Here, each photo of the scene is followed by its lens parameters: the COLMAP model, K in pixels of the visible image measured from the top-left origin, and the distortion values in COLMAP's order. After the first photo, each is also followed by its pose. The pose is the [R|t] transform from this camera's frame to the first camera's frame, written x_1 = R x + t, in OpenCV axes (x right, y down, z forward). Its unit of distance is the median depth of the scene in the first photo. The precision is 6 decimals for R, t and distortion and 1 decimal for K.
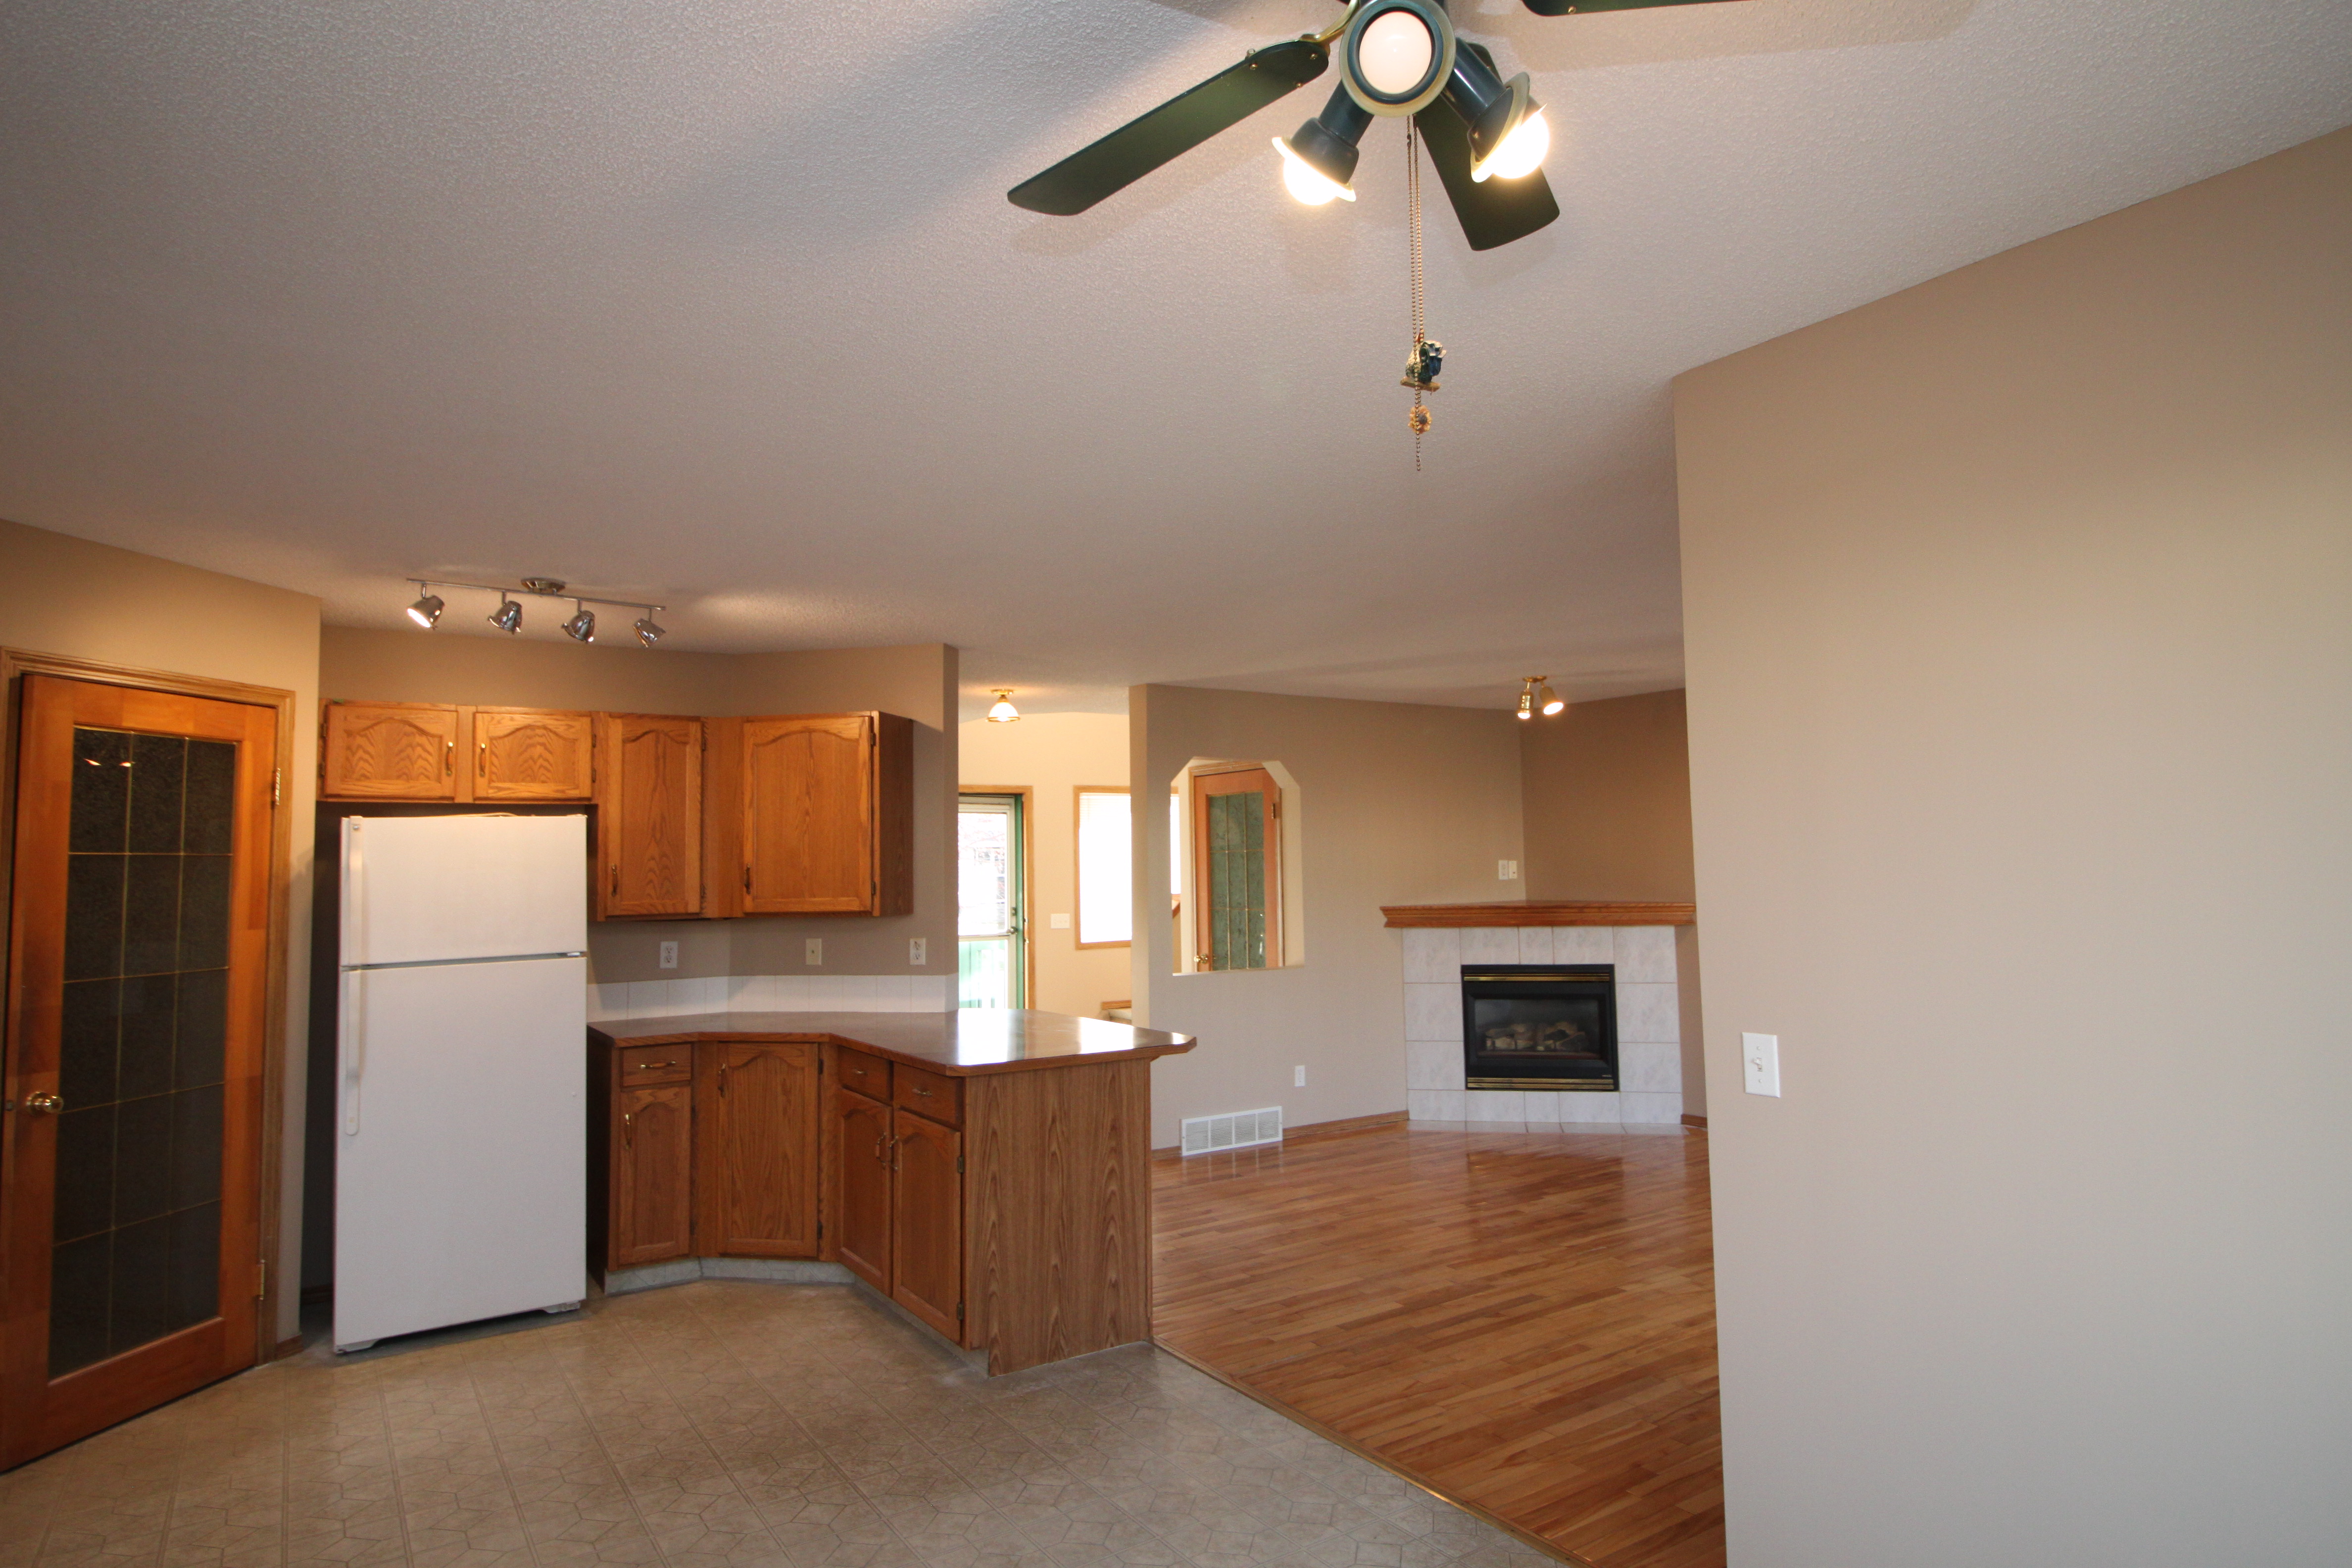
lens RADIAL K [[1306.2, 0, 1198.7], [0, 1306.2, 769.2], [0, 0, 1]] dist [0.007836, -0.013393]
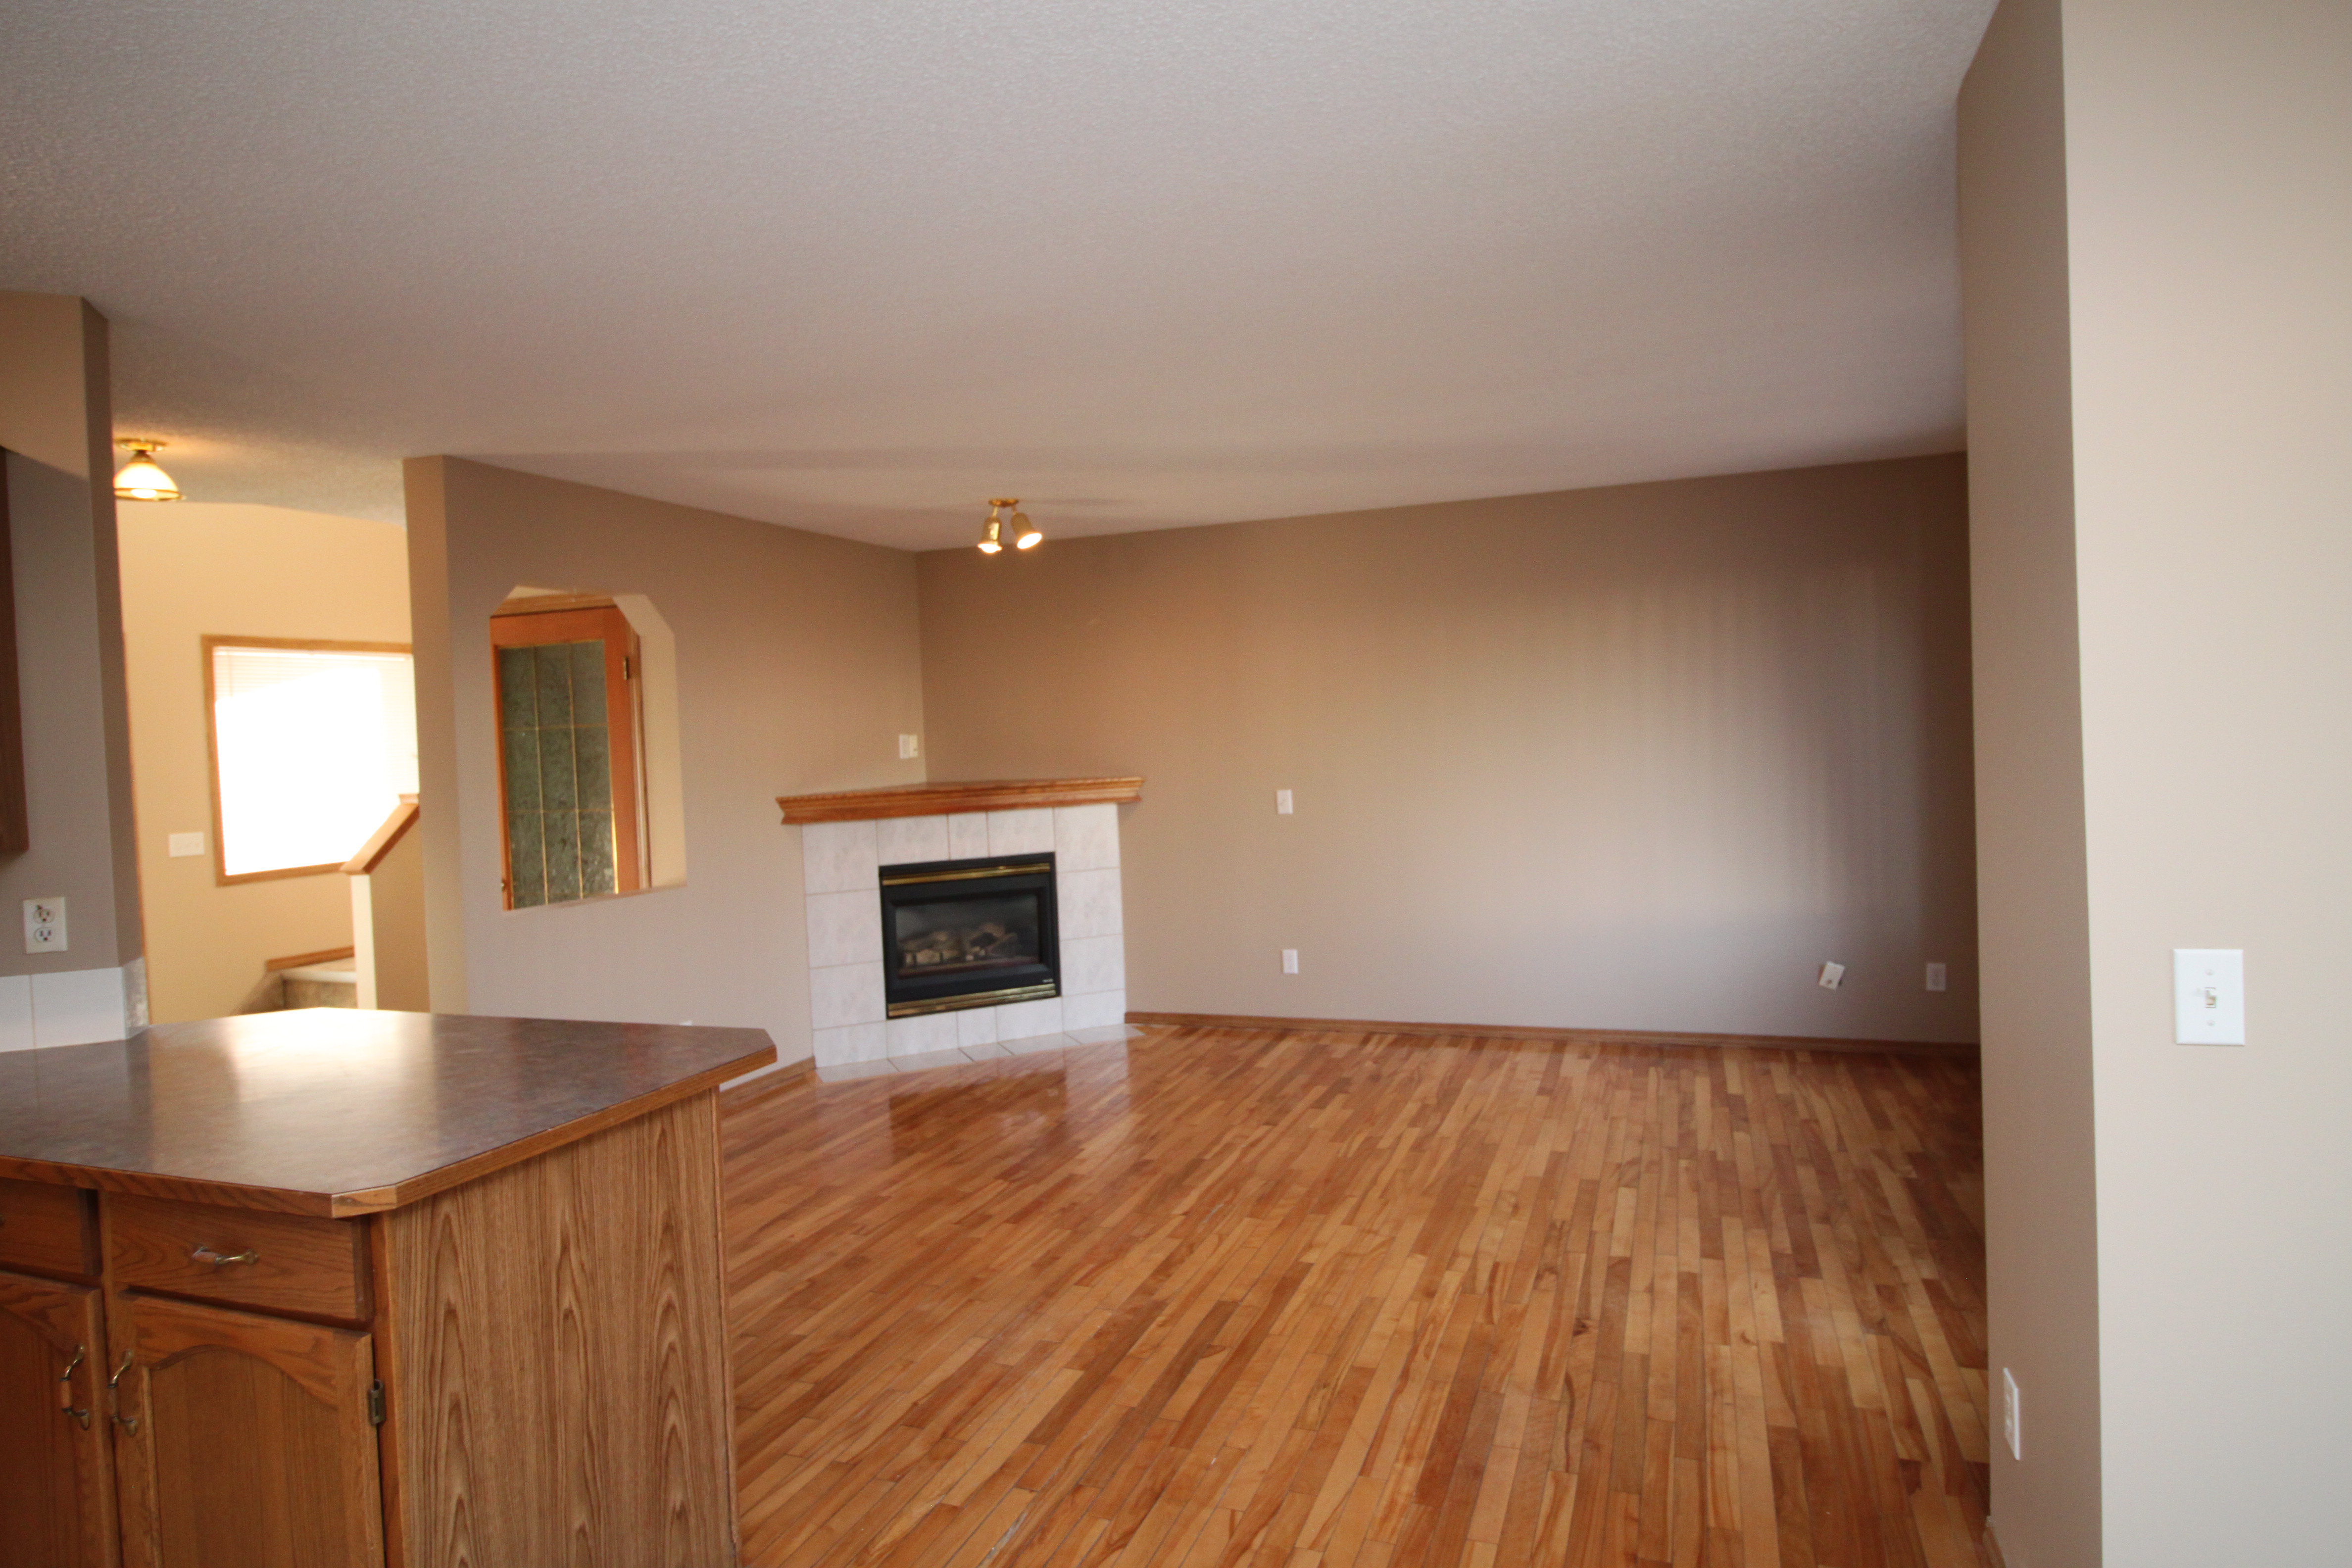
lens RADIAL K [[1306.0, 0, 1198.0], [0, 1306.0, 760.7], [0, 0, 1]] dist [0.008024, -0.014920]
pose [[0.807683, -0.028455, 0.588931, -0.159553], [-0.018869, 0.997076, 0.074052, 0.034939], [-0.589316, -0.070923, 0.804784, 0.373187]]
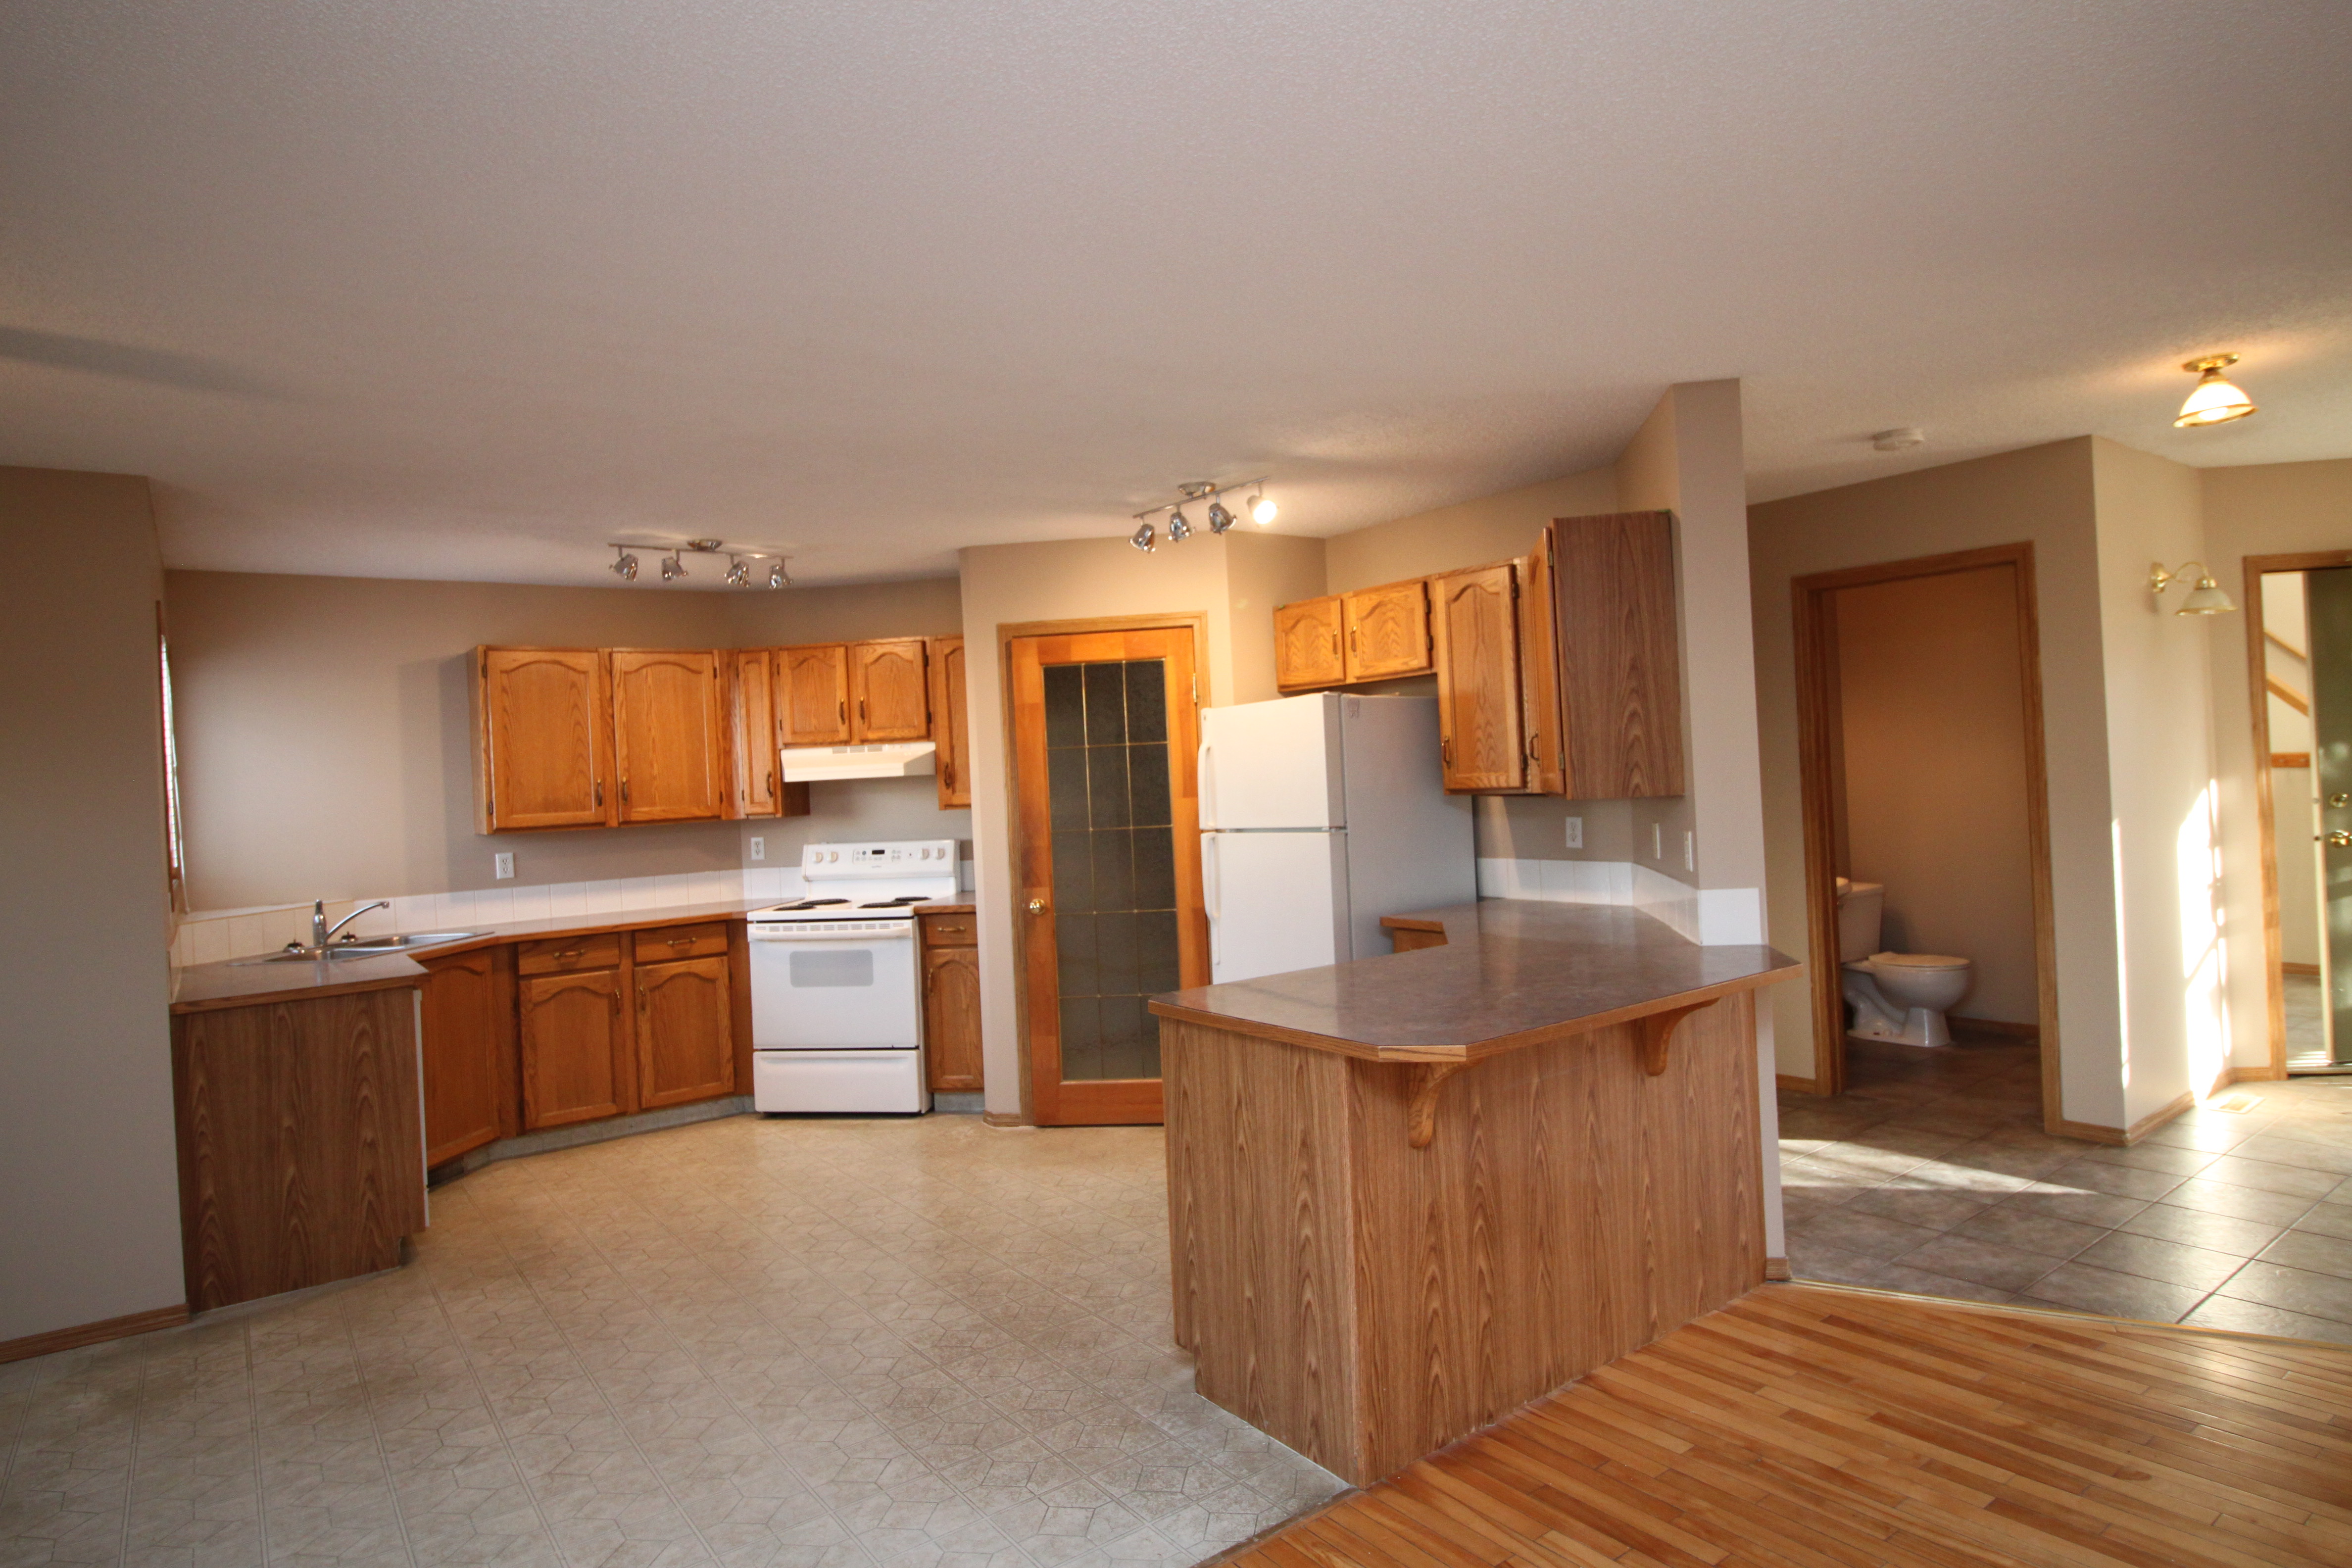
lens RADIAL K [[1306.2, 0, 1198.7], [0, 1306.2, 769.2], [0, 0, 1]] dist [0.007836, -0.013393]
pose [[0.052568, 0.013344, -0.998528, 0.473524], [0.125817, 0.991854, 0.019879, 0.054636], [0.990660, -0.126677, 0.050461, 0.757330]]
